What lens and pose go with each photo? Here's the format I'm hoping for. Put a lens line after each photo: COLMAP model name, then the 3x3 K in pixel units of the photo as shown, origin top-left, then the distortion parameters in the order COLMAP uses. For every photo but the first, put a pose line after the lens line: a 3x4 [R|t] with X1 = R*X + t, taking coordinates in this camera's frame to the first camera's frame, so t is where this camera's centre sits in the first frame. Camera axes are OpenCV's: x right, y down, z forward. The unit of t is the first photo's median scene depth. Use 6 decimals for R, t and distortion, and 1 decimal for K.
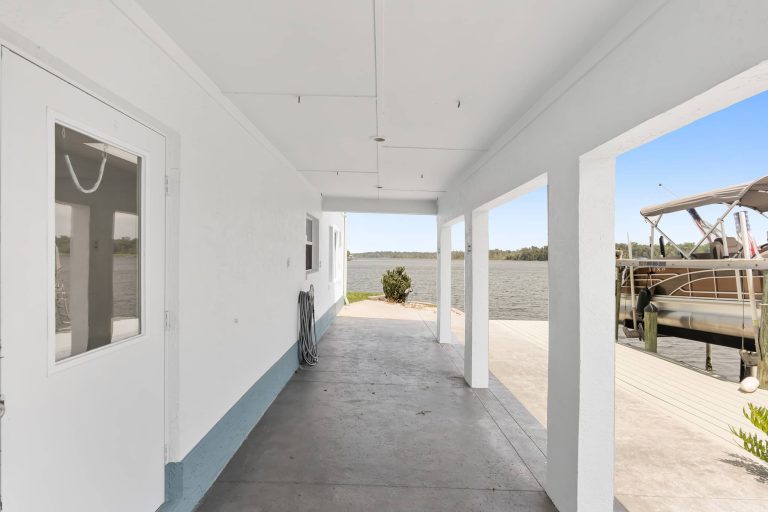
lens RADIAL K [[384.0, 0, 382.0], [0, 384.0, 255.3], [0, 0, 1]] dist [-0.000467, 0.000240]
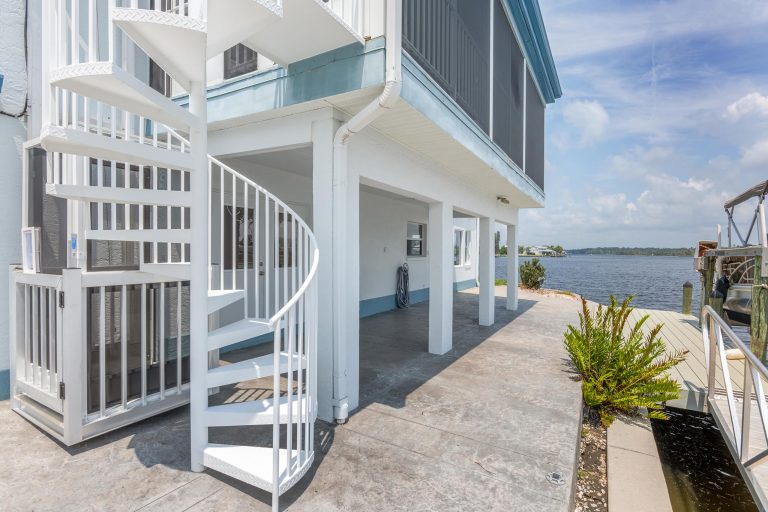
lens RADIAL K [[384.0, 0, 385.2], [0, 384.0, 256.3], [0, 0, 1]] dist [-0.000467, 0.000240]
pose [[0.853101, 0.008180, -0.521682, 0.267992], [-0.002327, 0.999927, 0.011873, 0.011501], [0.521741, -0.008915, 0.853057, -0.220297]]
